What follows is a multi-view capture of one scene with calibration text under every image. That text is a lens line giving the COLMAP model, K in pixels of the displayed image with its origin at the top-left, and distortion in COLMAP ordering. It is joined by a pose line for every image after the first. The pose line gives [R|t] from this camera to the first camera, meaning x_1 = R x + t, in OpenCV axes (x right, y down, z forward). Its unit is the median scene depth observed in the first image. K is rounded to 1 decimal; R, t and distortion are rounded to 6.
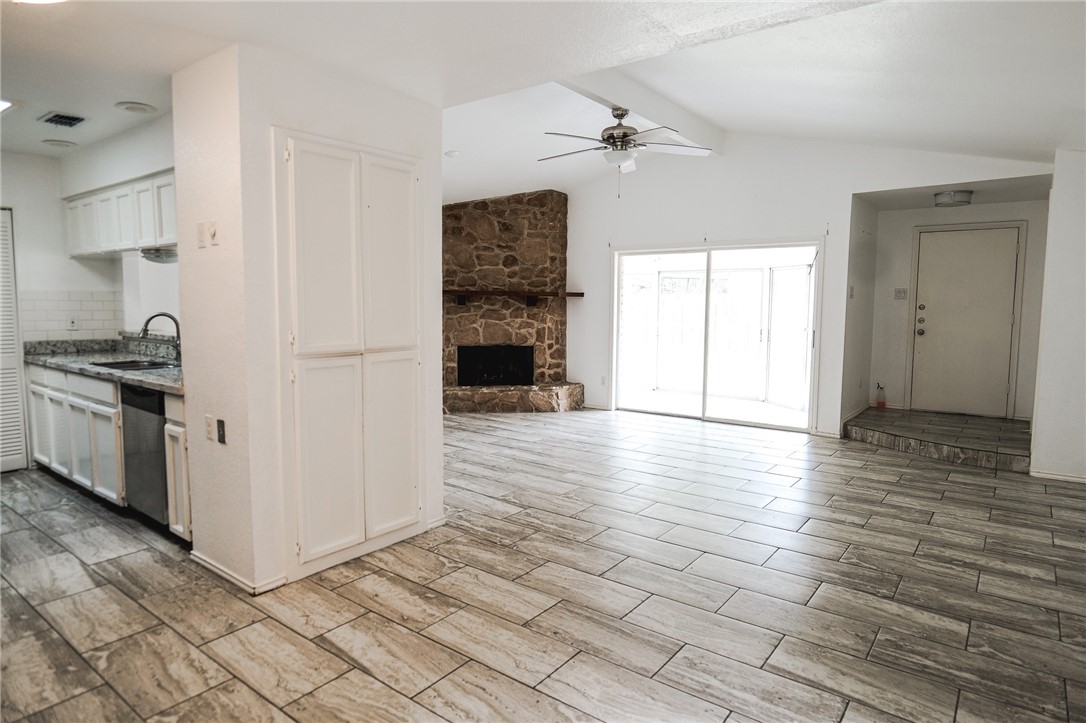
lens RADIAL K [[626.6, 0, 539.5], [0, 626.6, 360.4], [0, 0, 1]] dist [-0.002110, 0.000183]
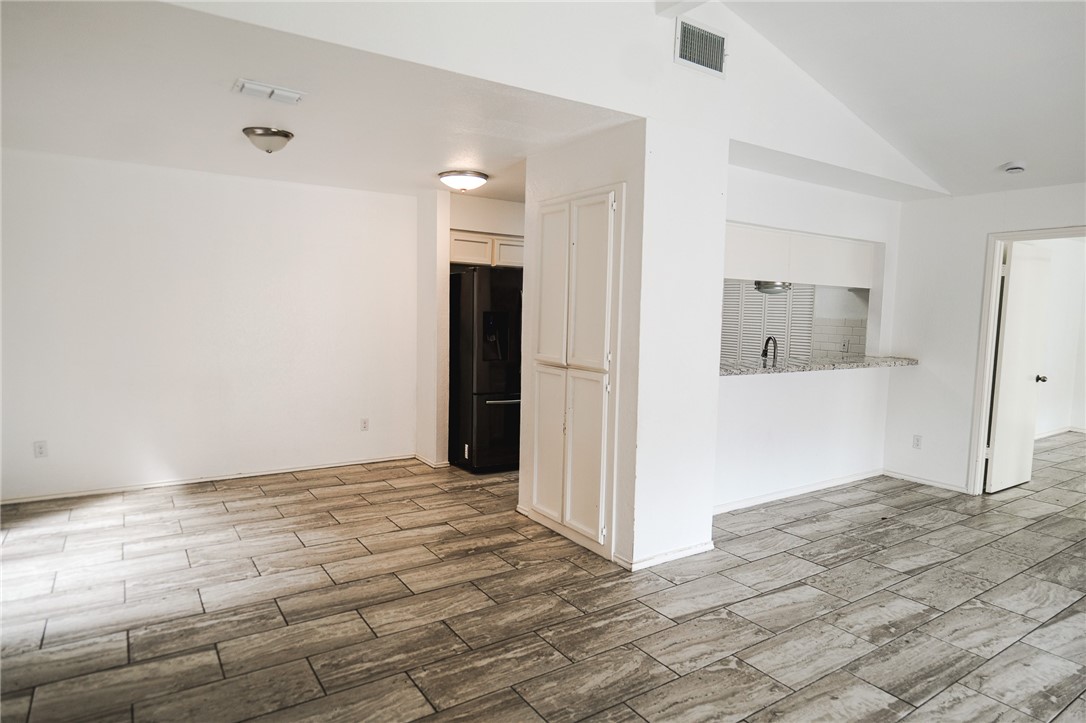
lens RADIAL K [[626.6, 0, 539.5], [0, 626.6, 360.4], [0, 0, 1]] dist [-0.002110, 0.000183]
pose [[-0.316191, 0.062193, -0.946655, 1.052995], [-0.112326, 0.988376, 0.102452, -0.171835], [0.942022, 0.138728, -0.305530, 1.593259]]
